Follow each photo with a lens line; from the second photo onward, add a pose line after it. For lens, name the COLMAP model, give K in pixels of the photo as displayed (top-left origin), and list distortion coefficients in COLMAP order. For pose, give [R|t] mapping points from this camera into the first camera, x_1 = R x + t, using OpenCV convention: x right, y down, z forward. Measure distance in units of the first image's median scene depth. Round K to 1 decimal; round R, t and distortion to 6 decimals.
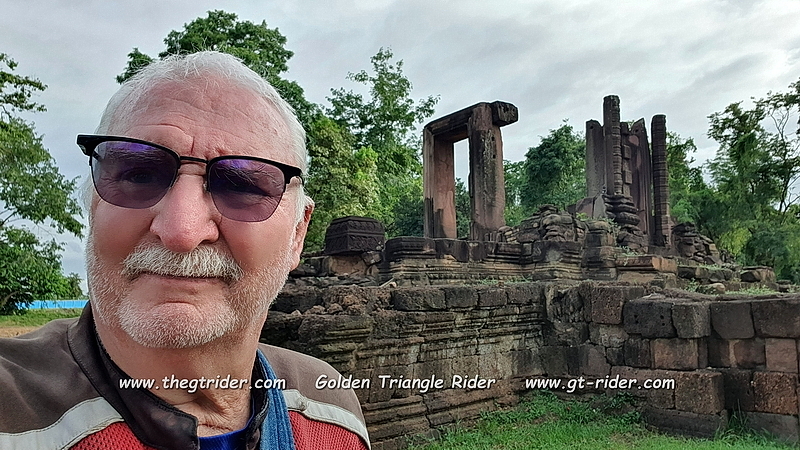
lens RADIAL K [[590.4, 0, 400.0], [0, 590.4, 225.0], [0, 0, 1]] dist [-0.008818, -0.002932]
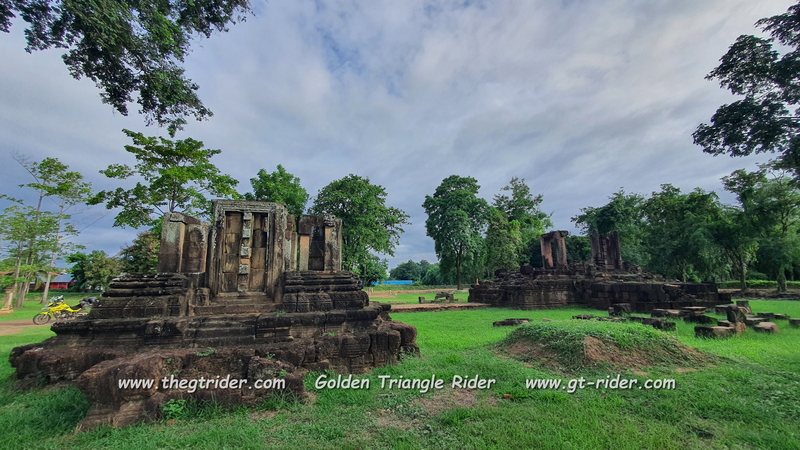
lens RADIAL K [[272.9, 0, 397.8], [0, 272.9, 218.1], [0, 0, 1]] dist [0.001058, 0.000132]
pose [[0.900736, -0.090241, -0.424890, -0.006363], [0.046195, 0.992535, -0.112872, -0.030513], [0.431904, 0.082040, 0.898180, -0.233285]]
